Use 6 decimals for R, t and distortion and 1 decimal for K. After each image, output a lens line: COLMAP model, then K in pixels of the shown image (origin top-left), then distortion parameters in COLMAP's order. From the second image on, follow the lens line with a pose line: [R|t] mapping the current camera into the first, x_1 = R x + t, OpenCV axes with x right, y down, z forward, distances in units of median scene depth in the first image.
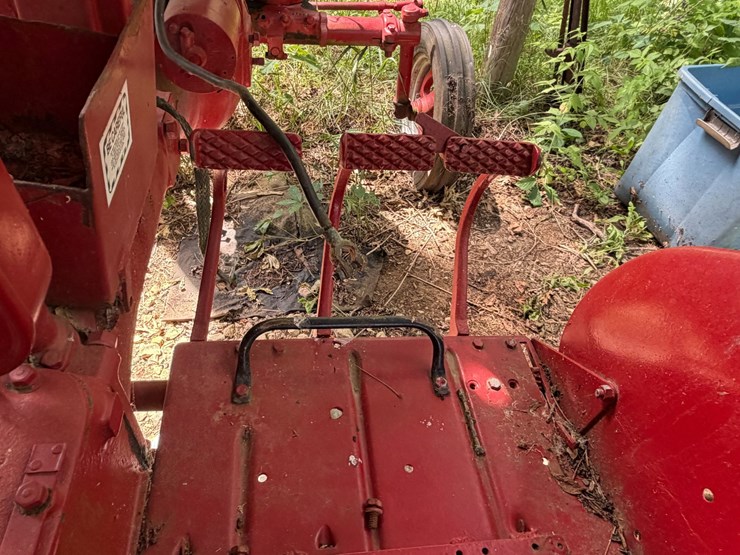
lens RADIAL K [[508.6, 0, 355.8], [0, 508.6, 277.5], [0, 0, 1]] dist [0.000893, 0.003282]
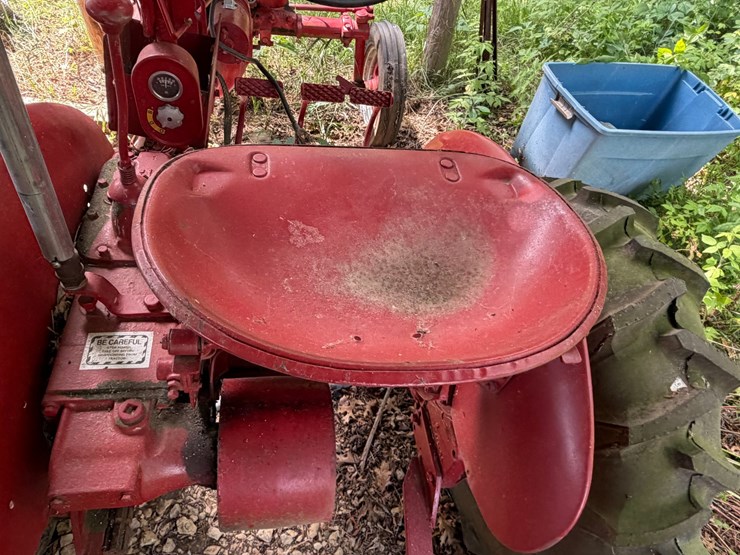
lens RADIAL K [[499.5, 0, 365.4], [0, 499.5, 280.8], [0, 0, 1]] dist [-0.001158, -0.001275]
pose [[0.997967, 0.013870, 0.062209, 0.040608], [-0.015913, 0.999346, 0.032461, 0.164363], [-0.061718, -0.033385, 0.997535, -0.397691]]
